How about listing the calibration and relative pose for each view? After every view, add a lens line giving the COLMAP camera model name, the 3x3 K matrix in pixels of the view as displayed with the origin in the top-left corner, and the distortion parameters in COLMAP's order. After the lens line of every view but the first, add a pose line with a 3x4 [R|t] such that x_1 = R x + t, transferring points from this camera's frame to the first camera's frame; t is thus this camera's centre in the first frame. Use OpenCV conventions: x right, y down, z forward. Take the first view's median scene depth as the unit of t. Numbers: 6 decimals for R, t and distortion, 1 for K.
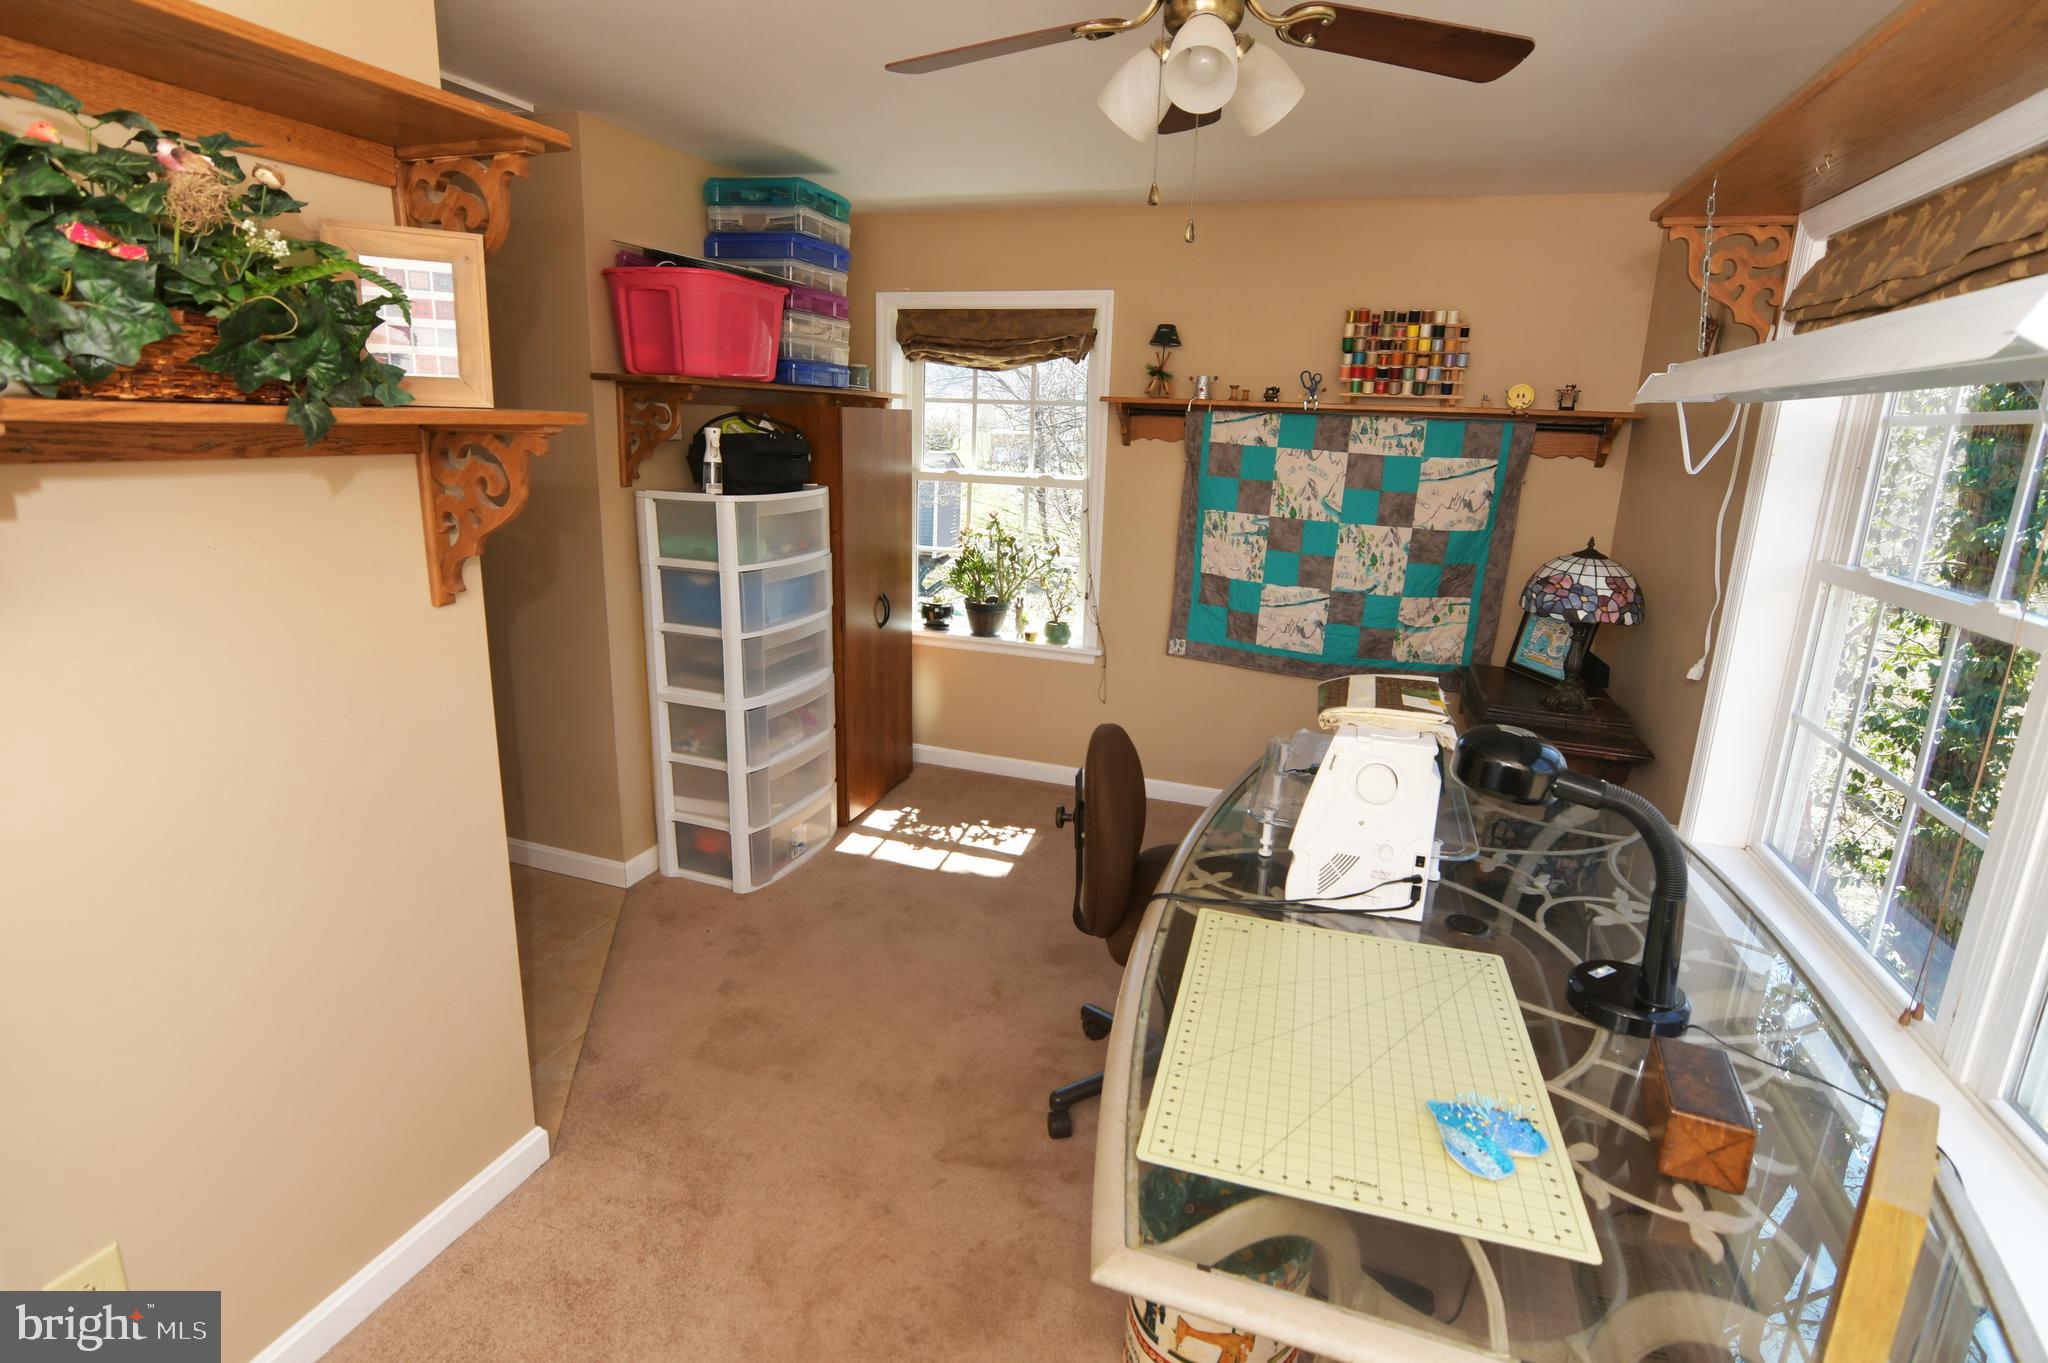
lens RADIAL K [[996.7, 0, 1026.3], [0, 996.7, 672.0], [0, 0, 1]] dist [-0.029108, 0.009367]
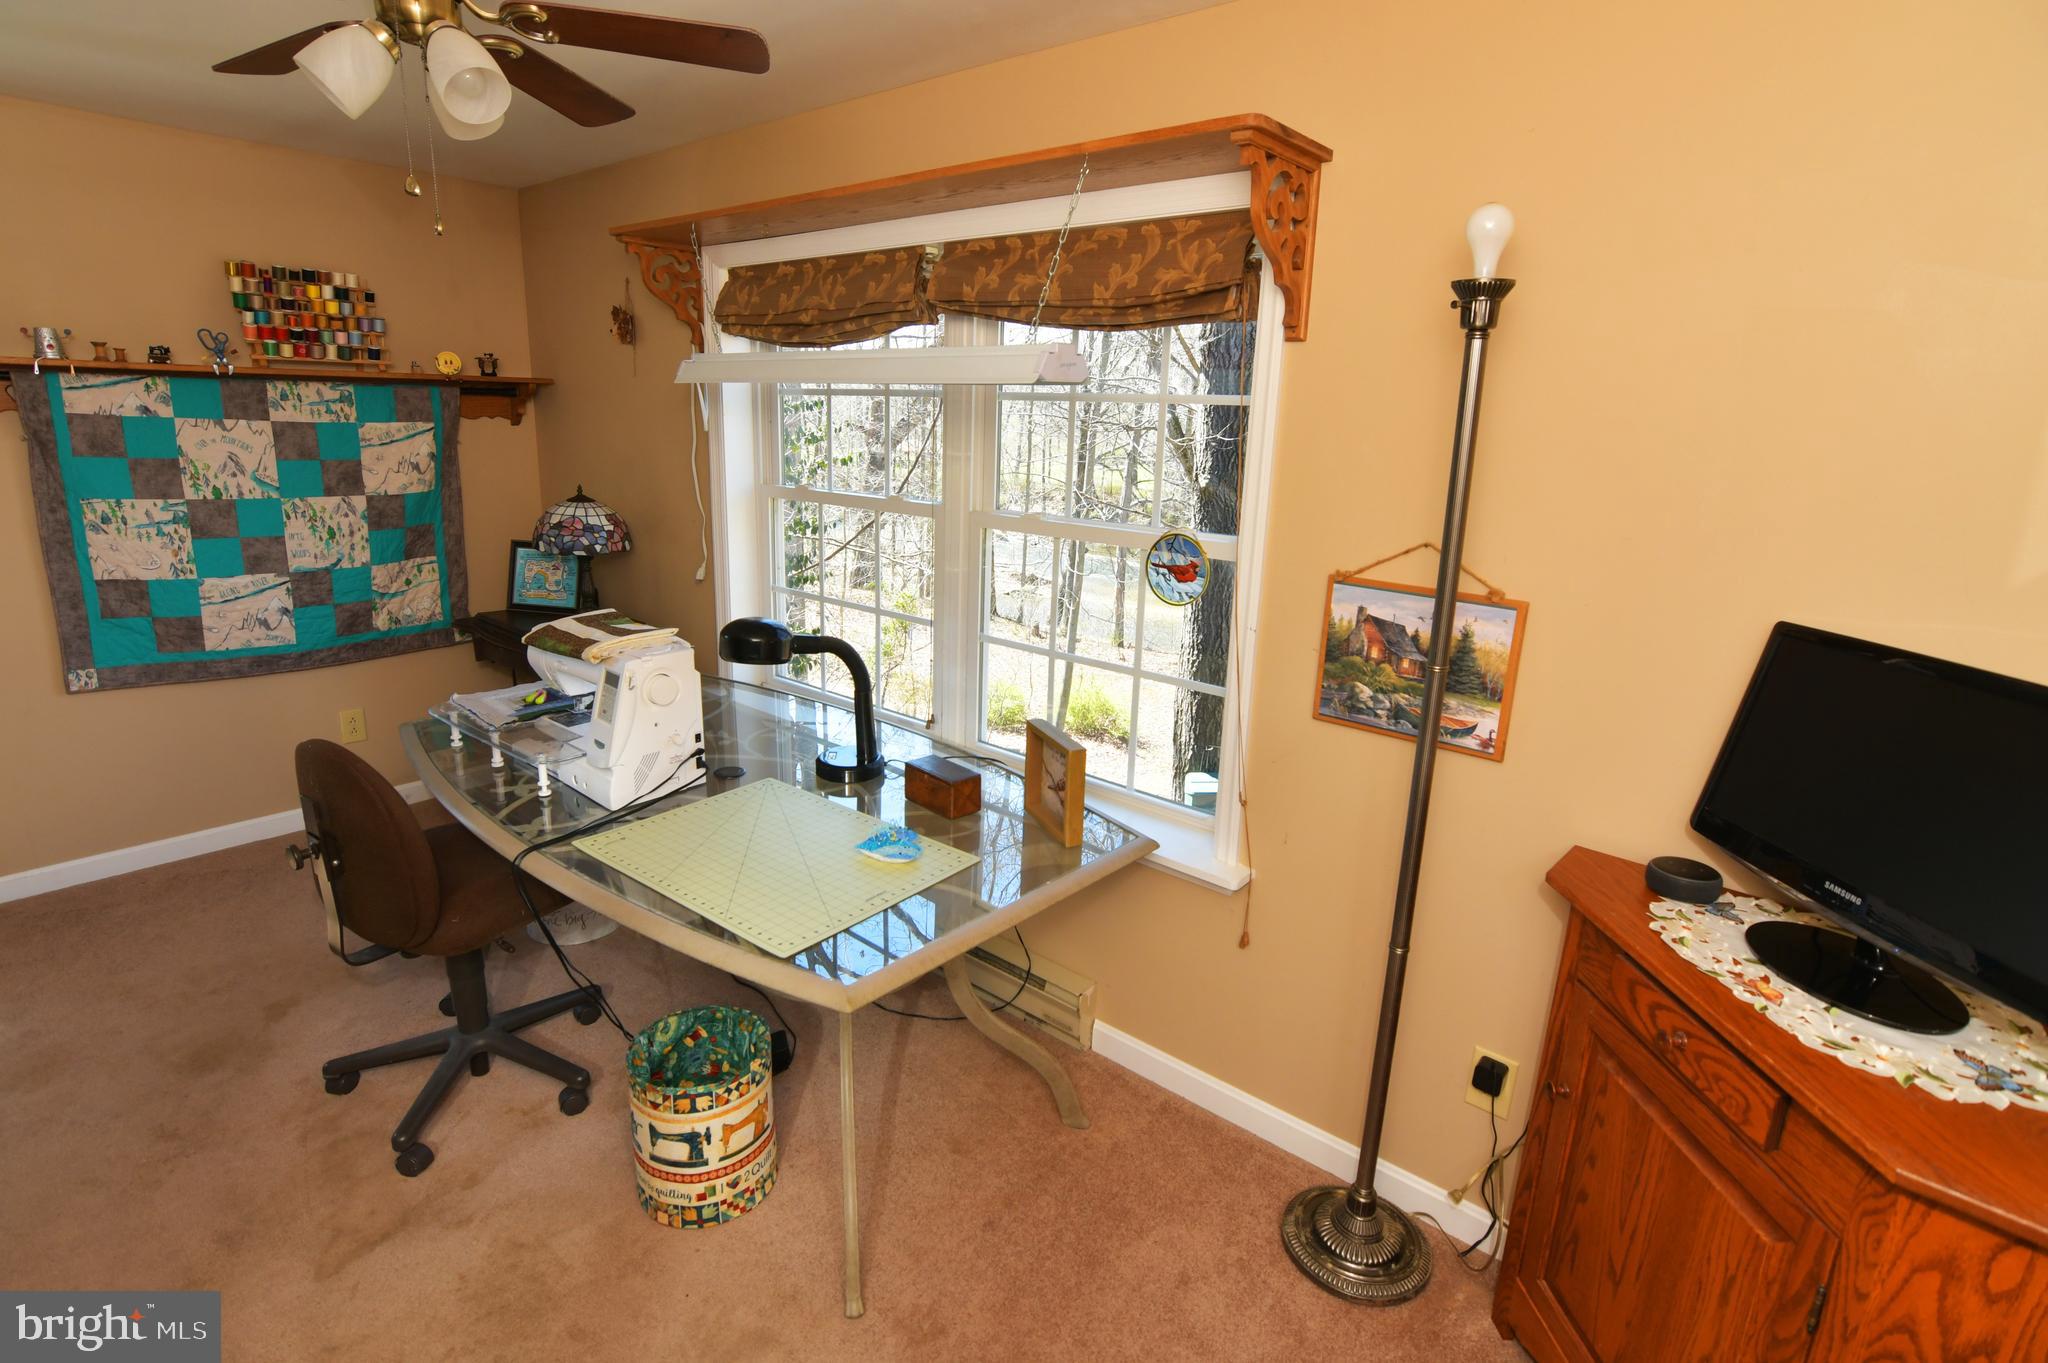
lens RADIAL K [[996.7, 0, 1016.7], [0, 996.7, 678.1], [0, 0, 1]] dist [-0.029108, 0.009367]
pose [[0.365405, -0.262470, 0.893078, -0.297122], [0.209278, 0.958026, 0.195931, -0.027014], [-0.907018, 0.115308, 0.404997, 0.034987]]
